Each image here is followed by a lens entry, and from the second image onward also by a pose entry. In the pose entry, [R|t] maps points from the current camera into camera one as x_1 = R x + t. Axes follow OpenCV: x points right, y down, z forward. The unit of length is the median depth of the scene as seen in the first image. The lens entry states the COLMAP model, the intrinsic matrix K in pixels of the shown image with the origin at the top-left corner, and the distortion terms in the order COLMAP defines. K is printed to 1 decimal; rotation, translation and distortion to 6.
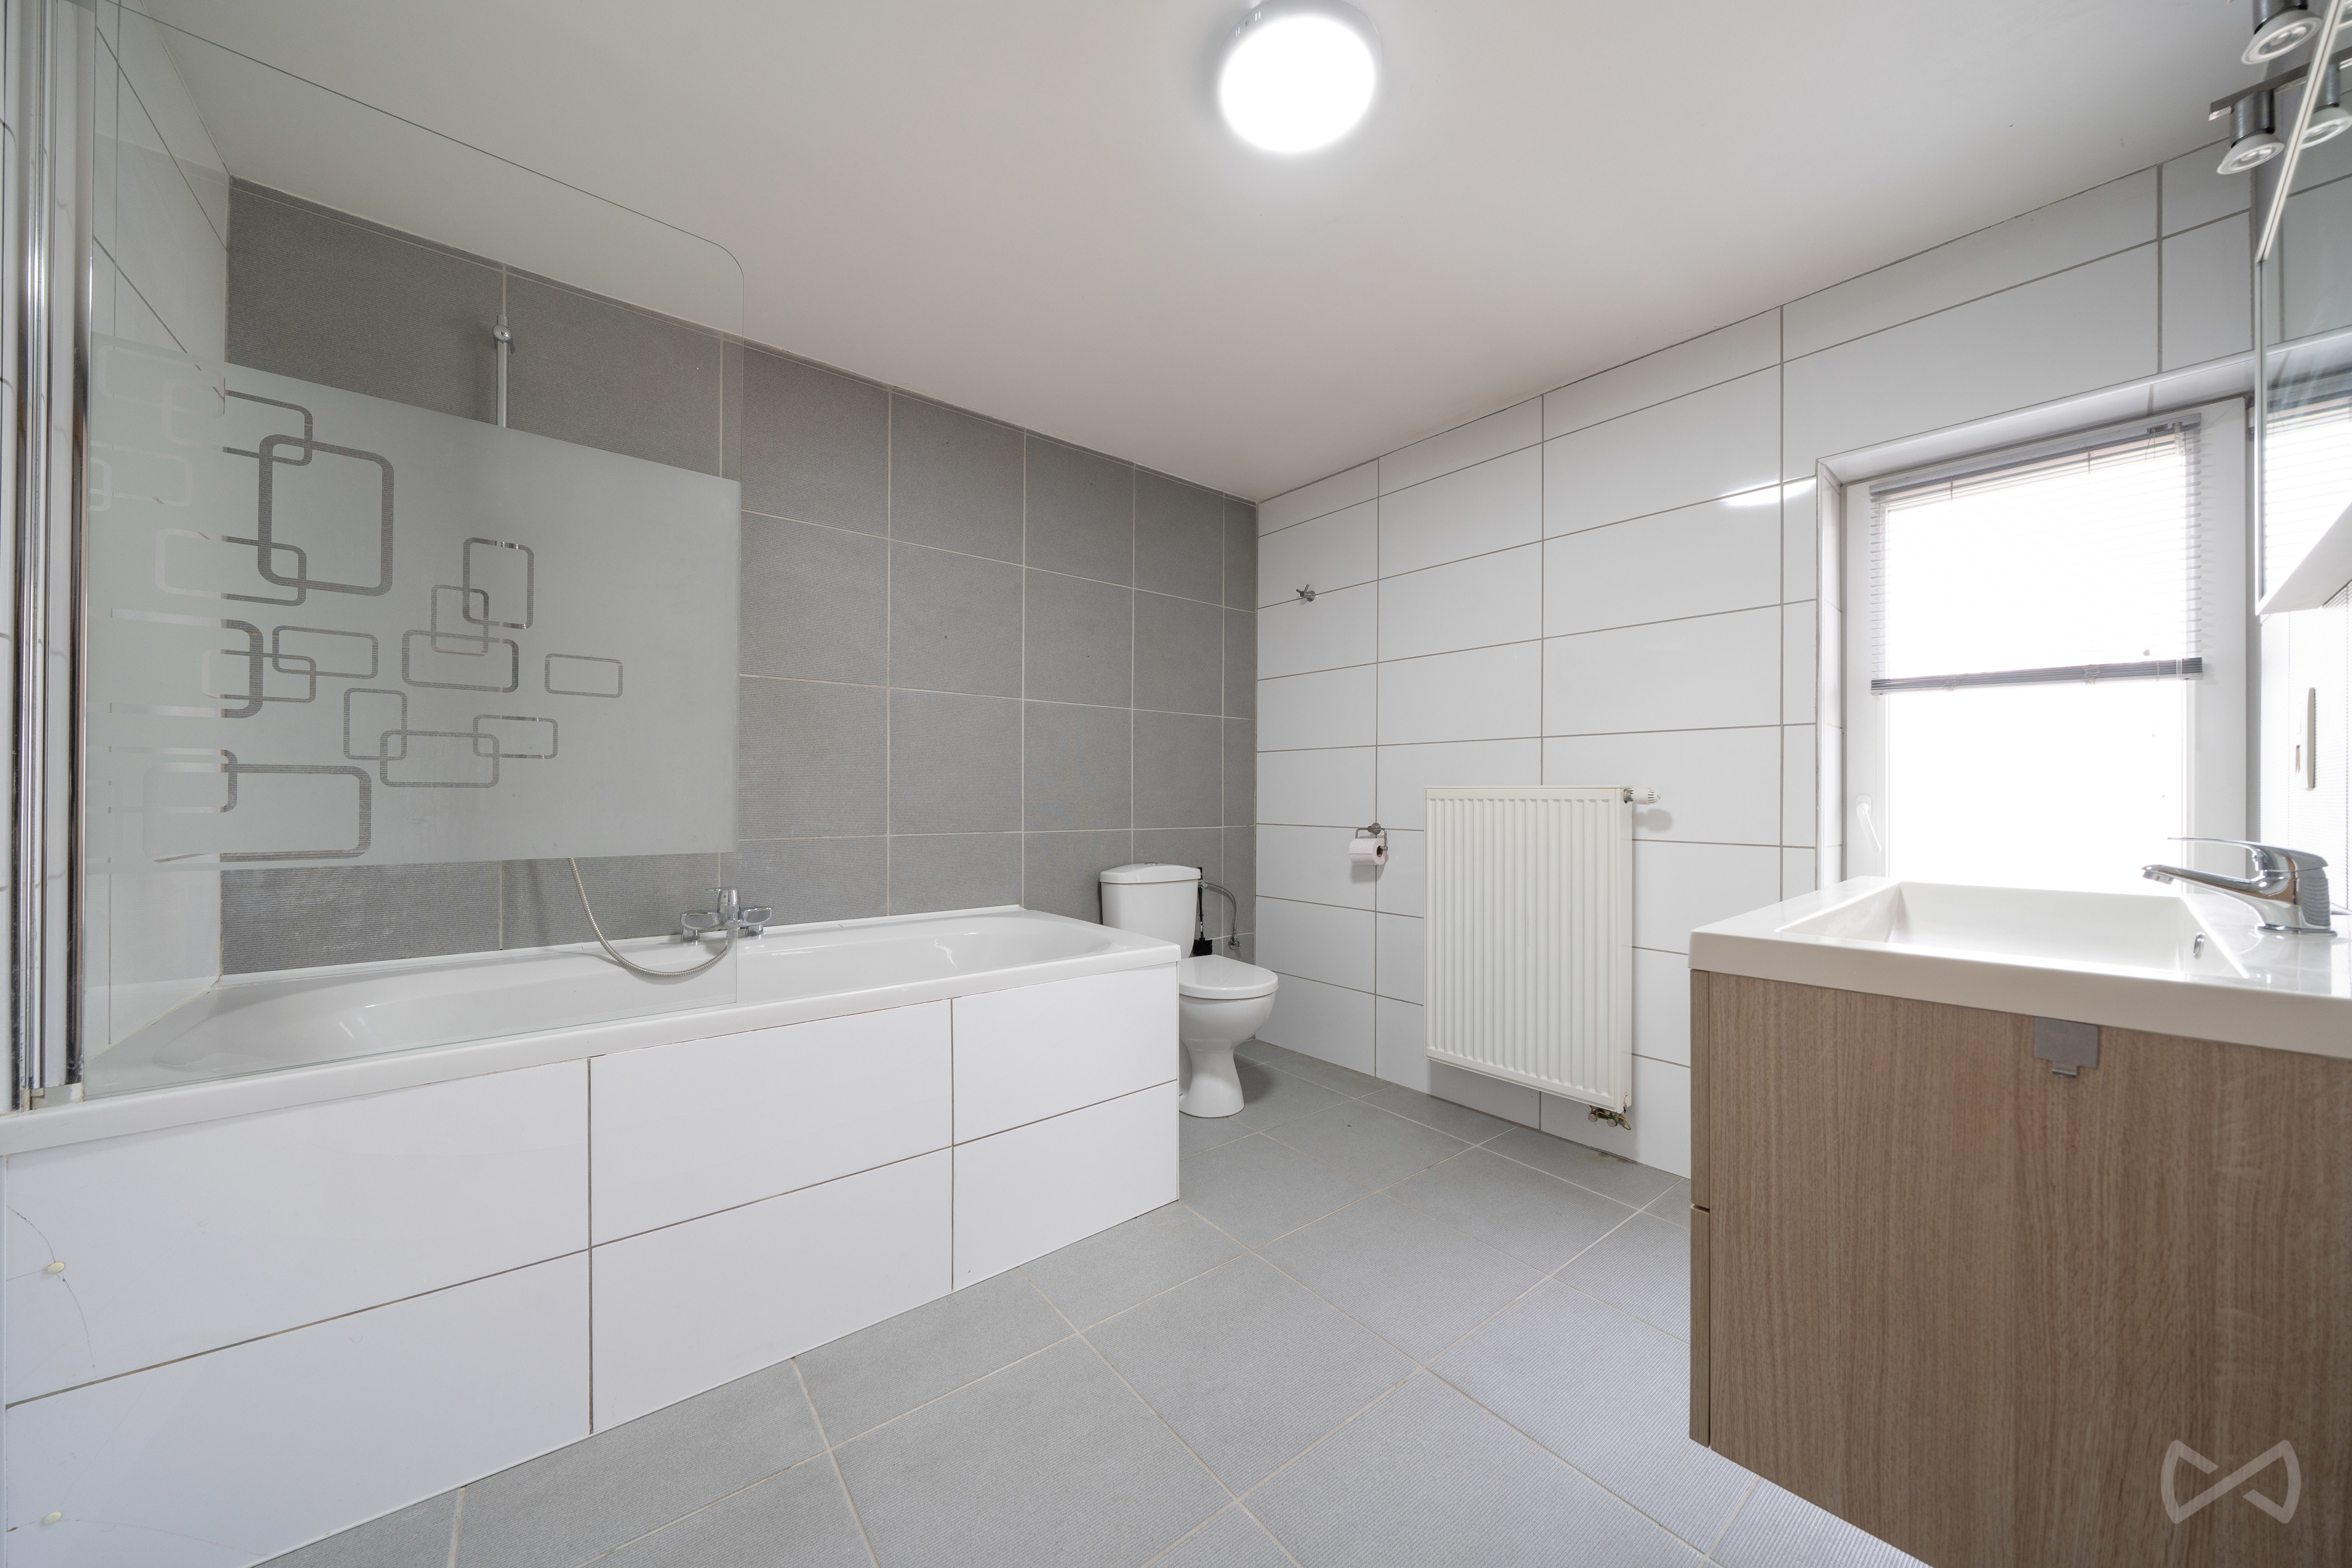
lens RADIAL K [[788.6, 0, 1181.3], [0, 788.6, 792.7], [0, 0, 1]] dist [-0.006284, -0.000044]
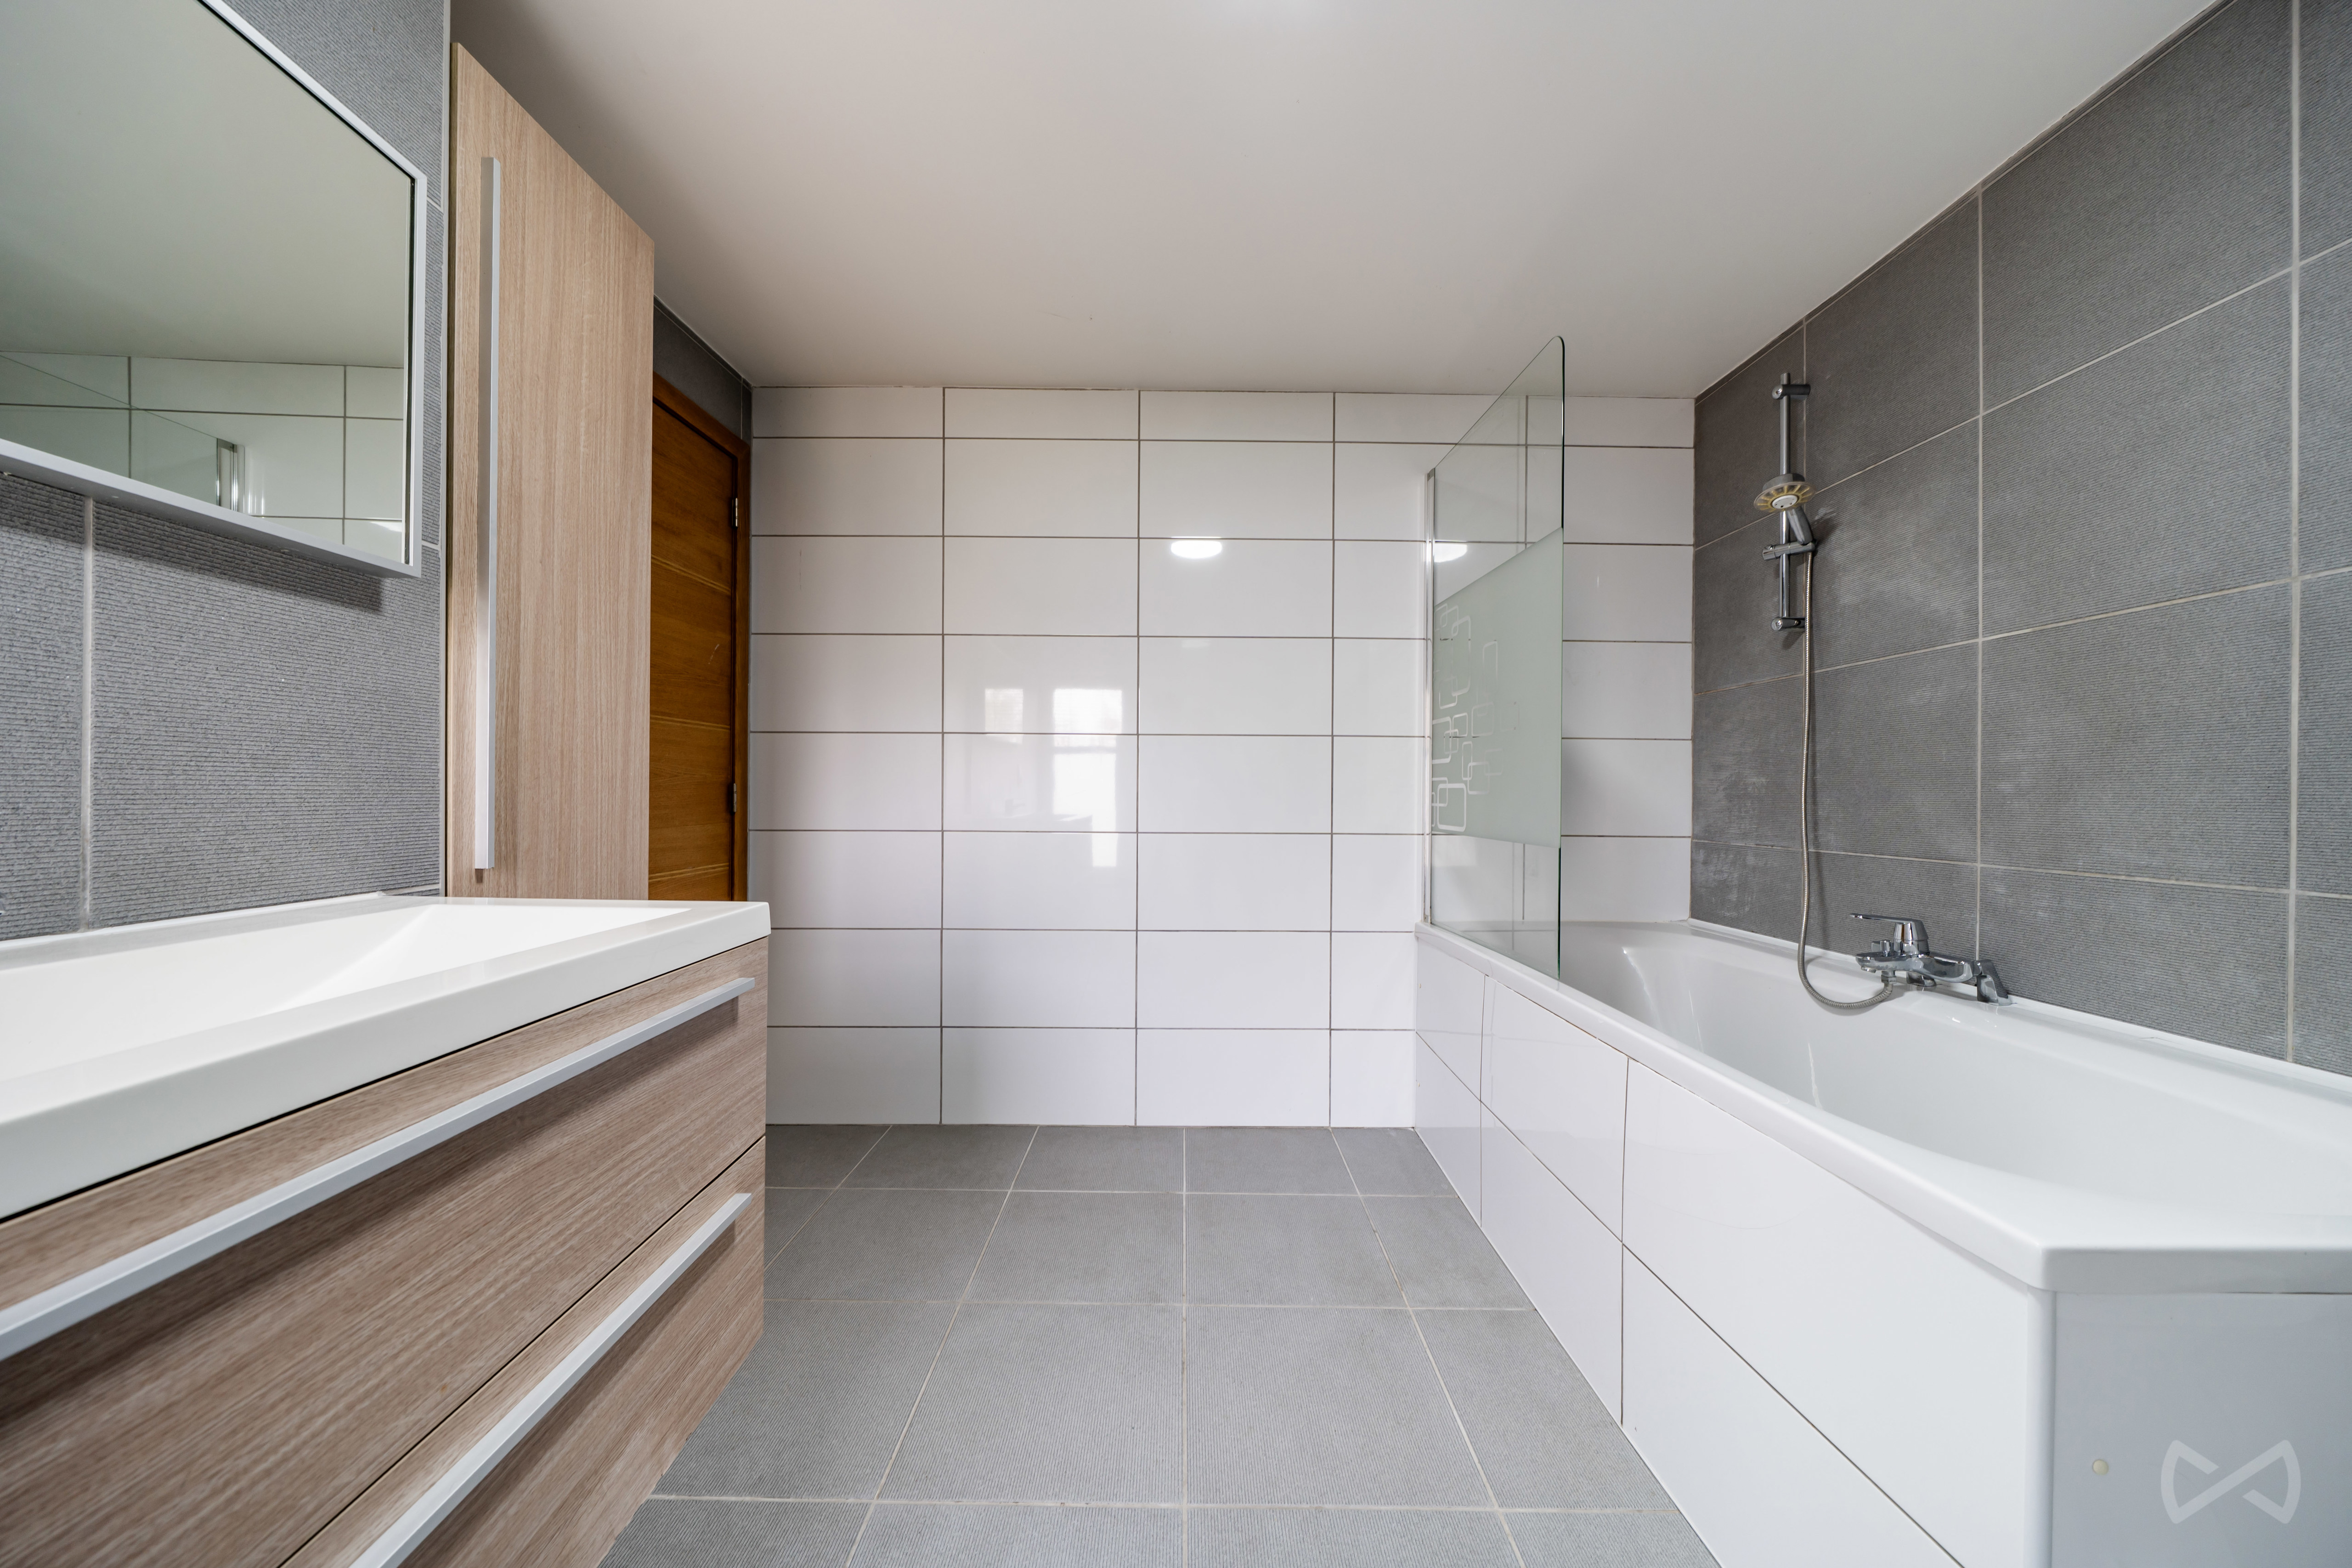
lens RADIAL K [[788.6, 0, 1166.9], [0, 788.6, 793.8], [0, 0, 1]] dist [-0.006284, -0.000044]
pose [[-0.619082, -0.009112, -0.785274, 0.538720], [-0.009647, 0.999945, -0.003998, 0.004682], [0.785267, 0.005100, -0.619136, 0.983007]]
